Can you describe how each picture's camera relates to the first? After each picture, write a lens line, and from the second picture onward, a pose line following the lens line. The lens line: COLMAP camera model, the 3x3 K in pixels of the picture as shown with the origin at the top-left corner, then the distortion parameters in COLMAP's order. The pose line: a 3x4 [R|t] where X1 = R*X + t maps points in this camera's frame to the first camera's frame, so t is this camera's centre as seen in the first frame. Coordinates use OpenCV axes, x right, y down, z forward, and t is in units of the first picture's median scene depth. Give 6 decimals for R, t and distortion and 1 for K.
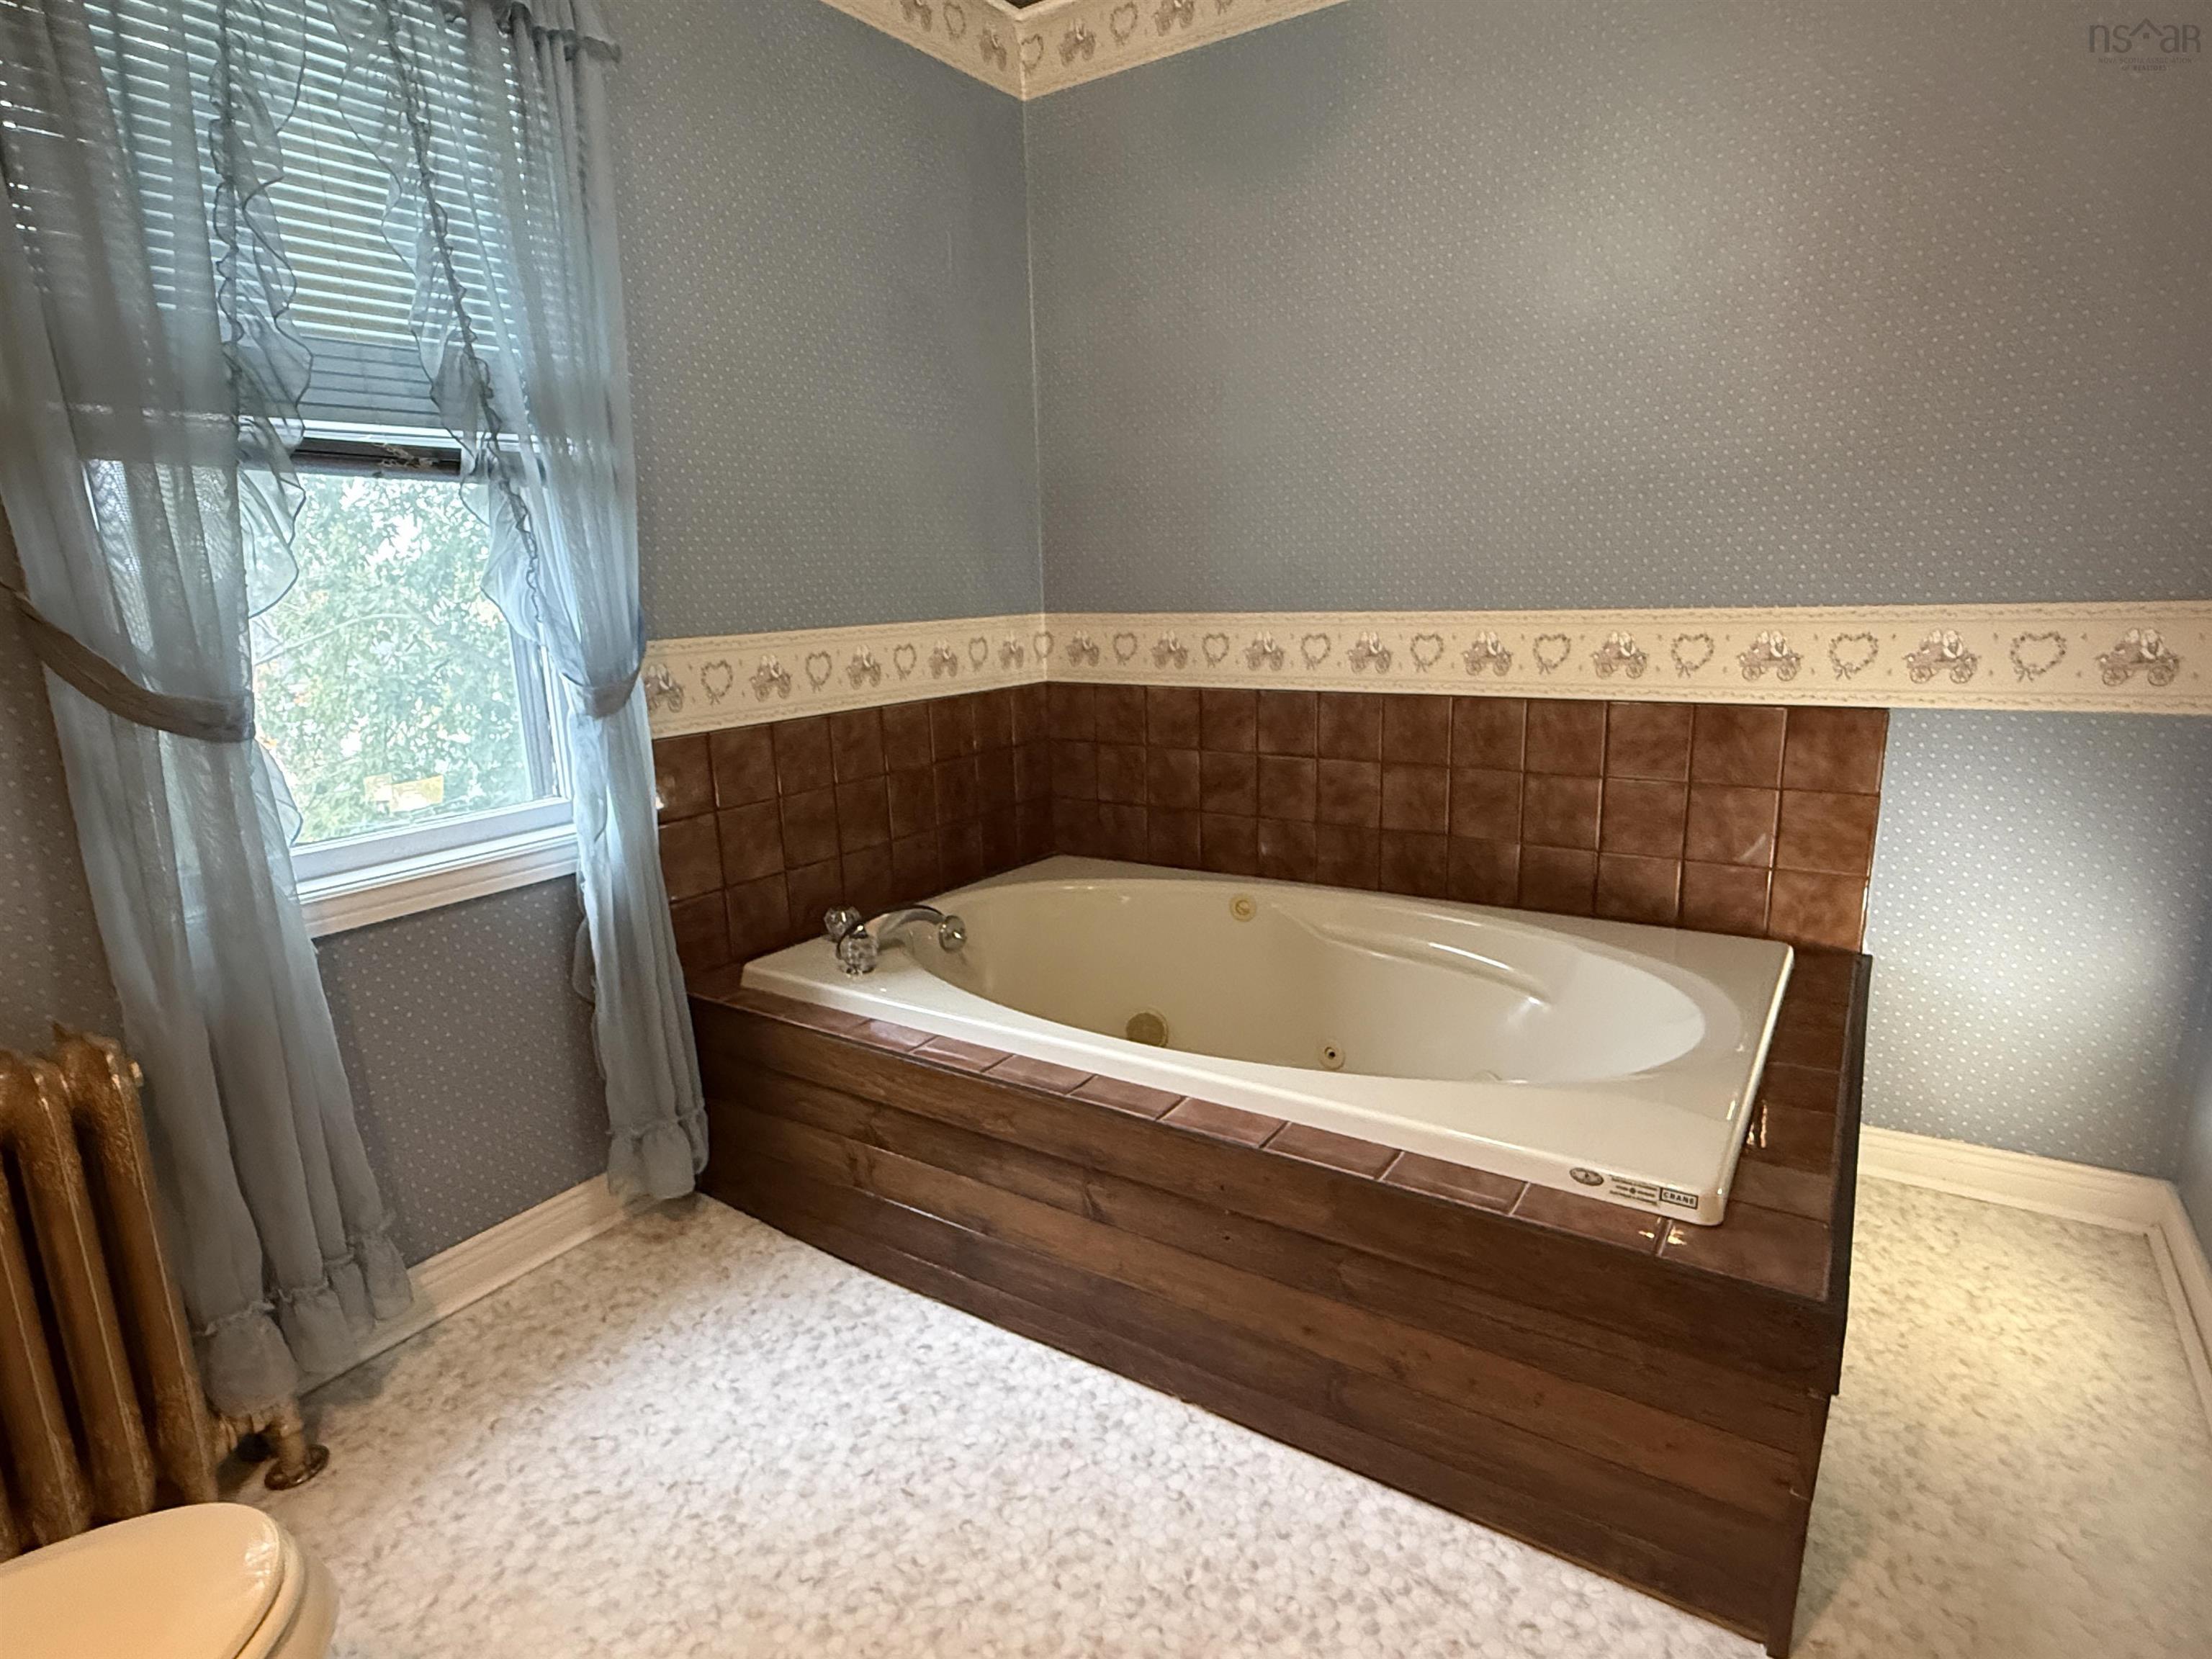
lens RADIAL K [[1159.2, 0, 1099.7], [0, 1159.2, 828.7], [0, 0, 1]] dist [0.001532, -0.002491]
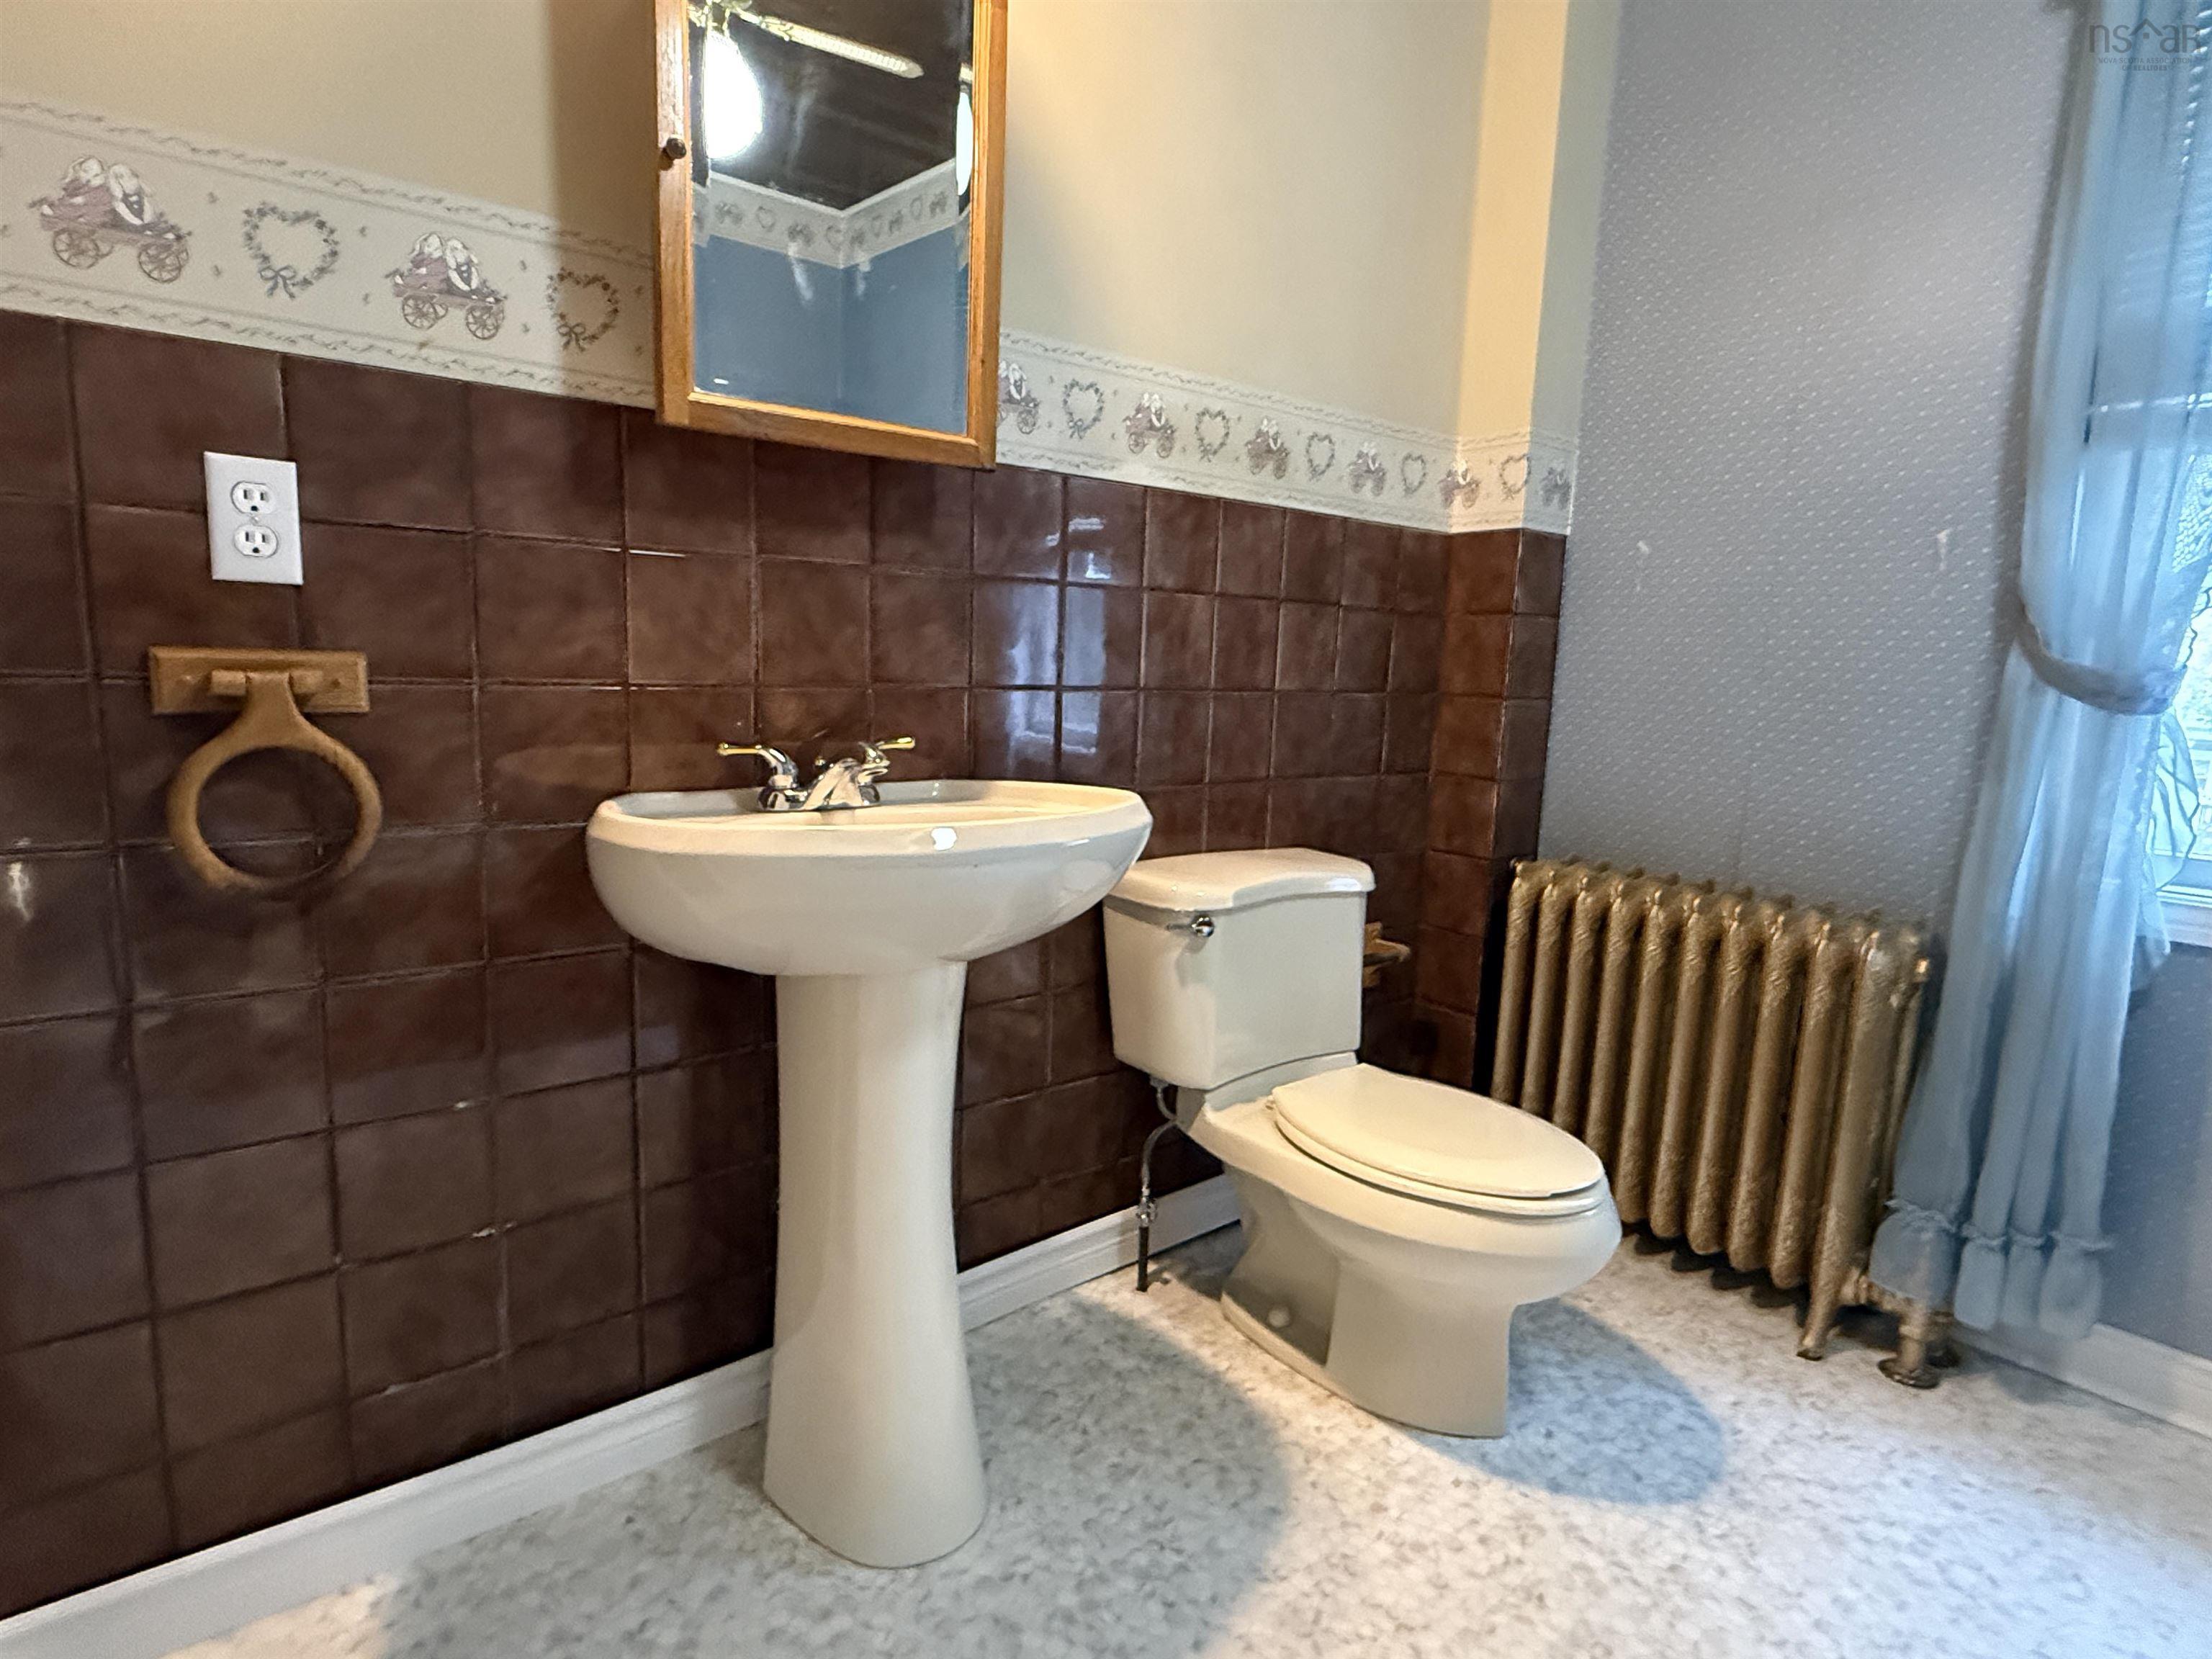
lens RADIAL K [[1159.2, 0, 1103.1], [0, 1159.2, 832.9], [0, 0, 1]] dist [0.001532, -0.002491]
pose [[-0.288748, 0.168525, -0.942456, 0.446306], [-0.230110, 0.943315, 0.239179, -0.012418], [0.929341, 0.285931, -0.233601, 0.389185]]
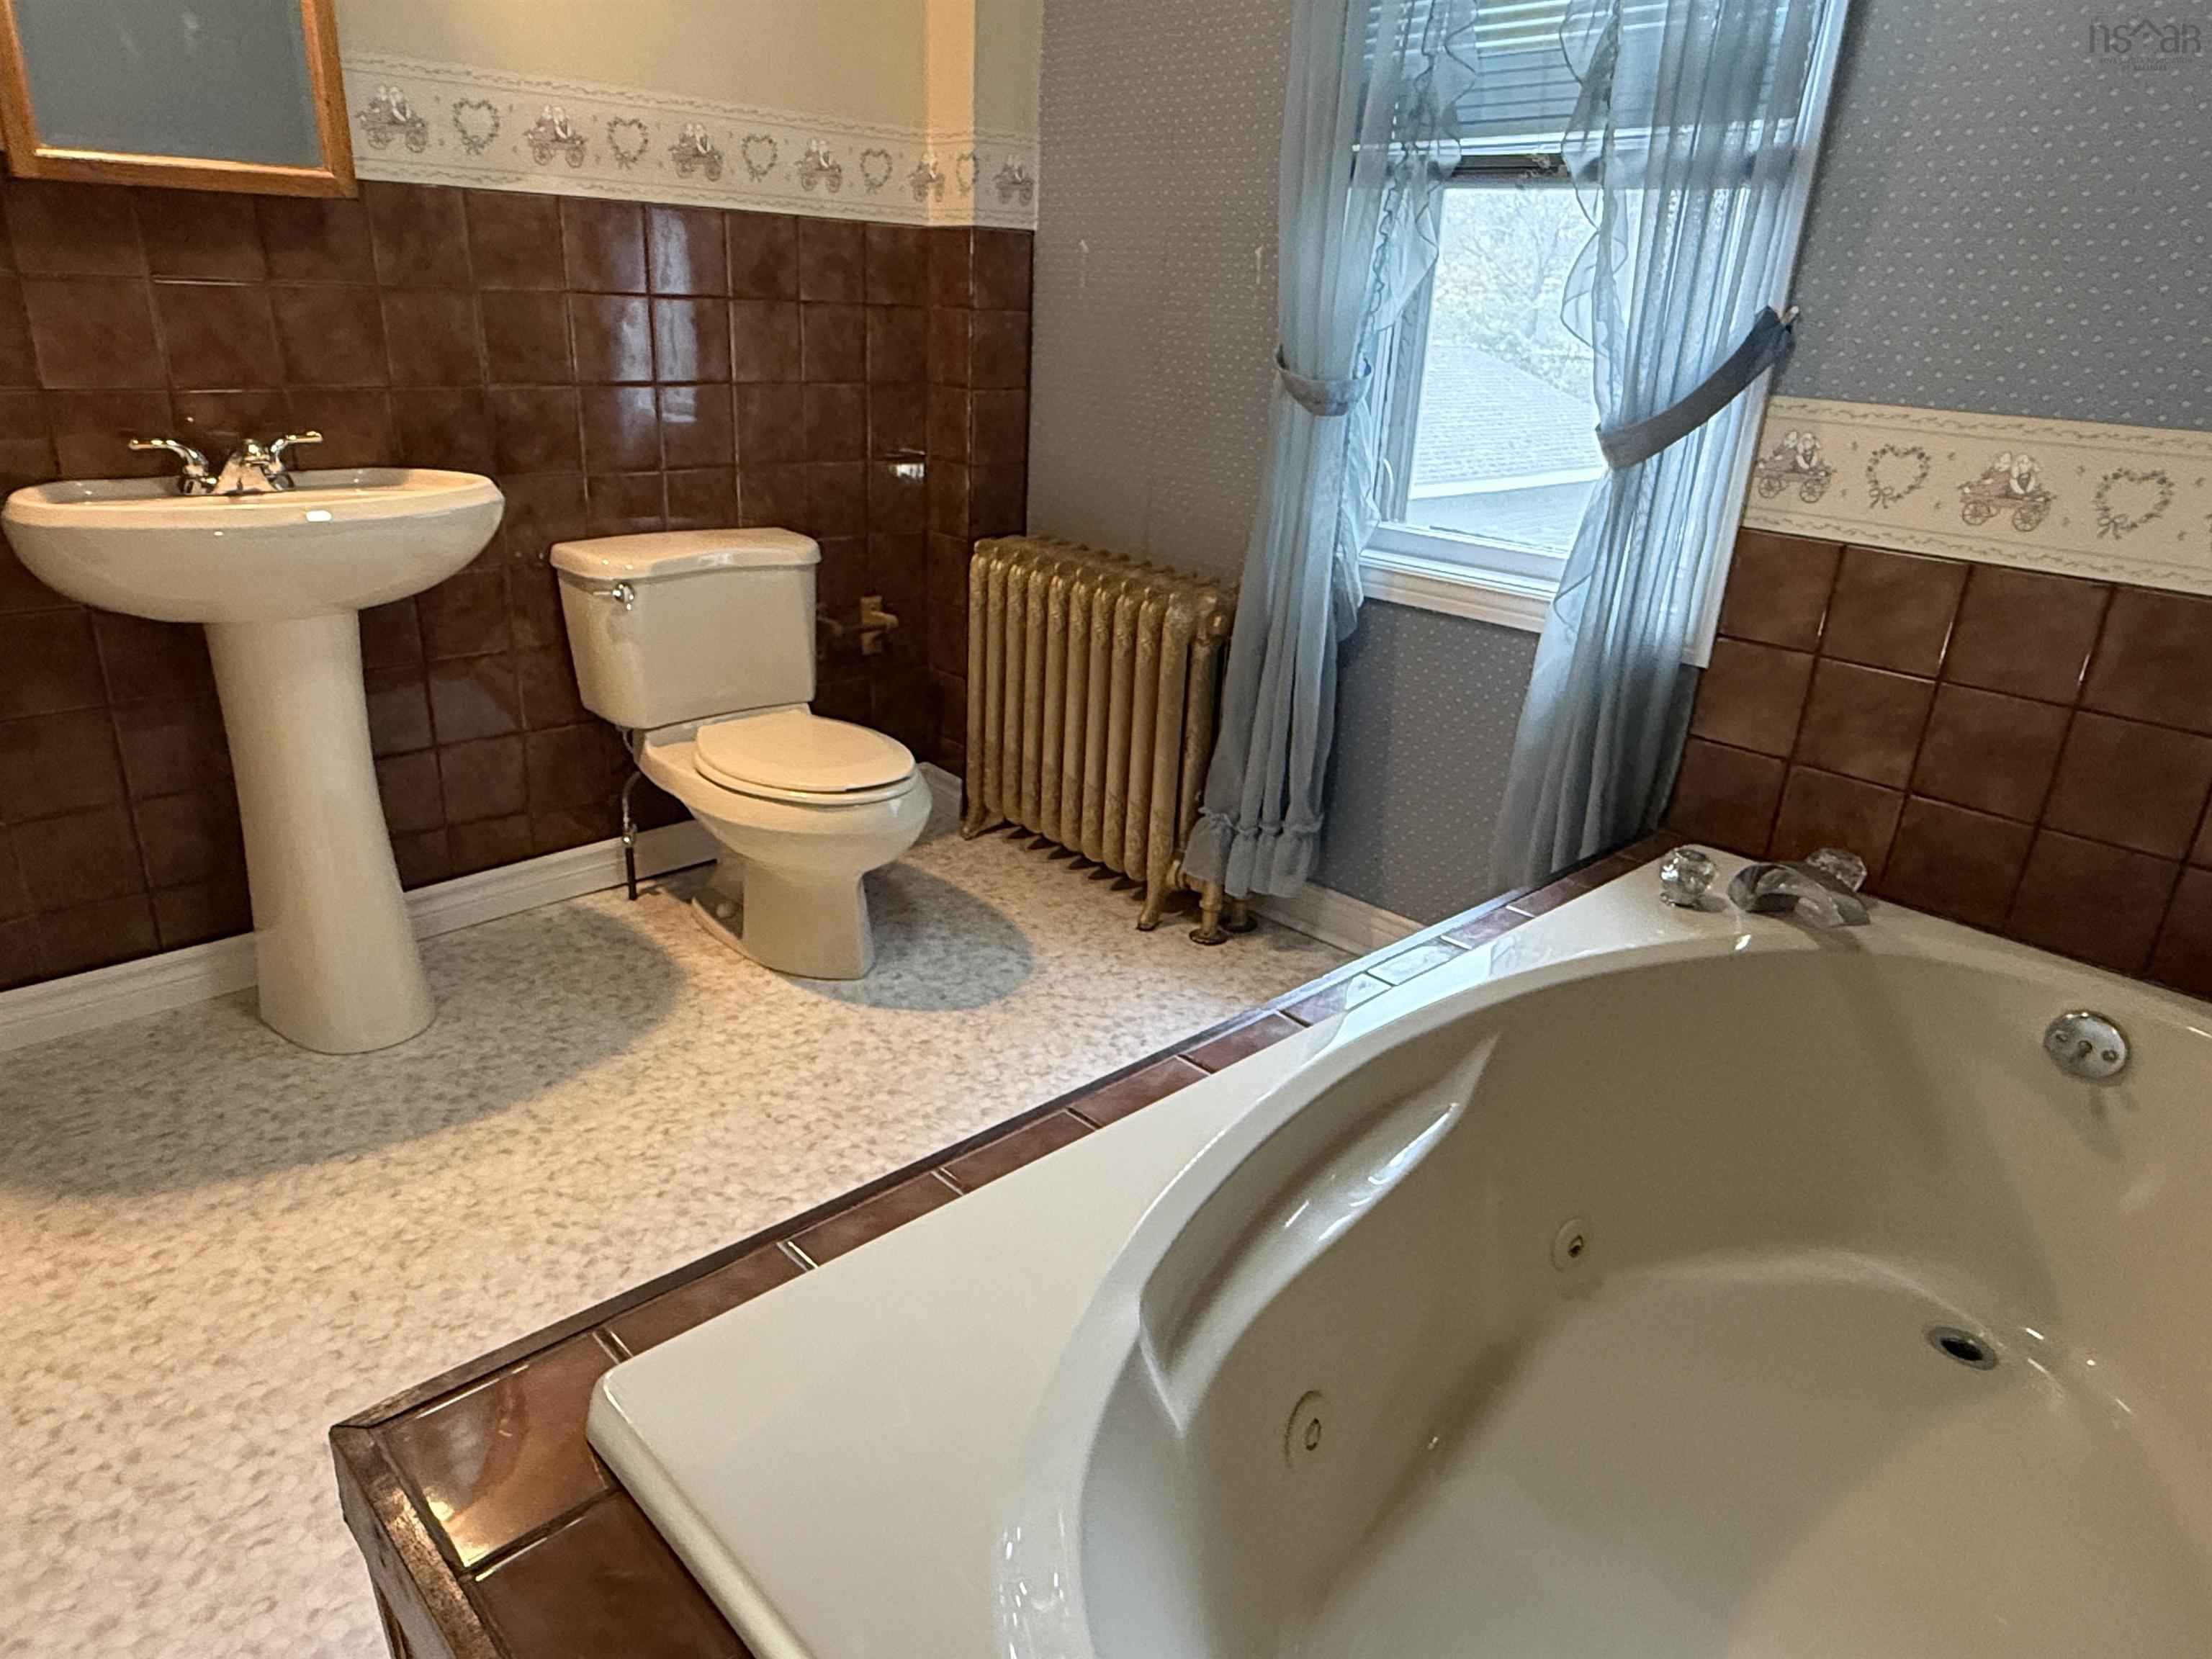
lens RADIAL K [[1381.8, 0, 1099.3], [0, 1381.8, 819.0], [0, 0, 1]] dist [-0.002246, 0.001227]
pose [[-0.213223, 0.368837, -0.904707, 0.780190], [-0.245736, 0.875987, 0.415044, -0.233929], [0.945595, 0.310816, -0.096144, 0.952203]]
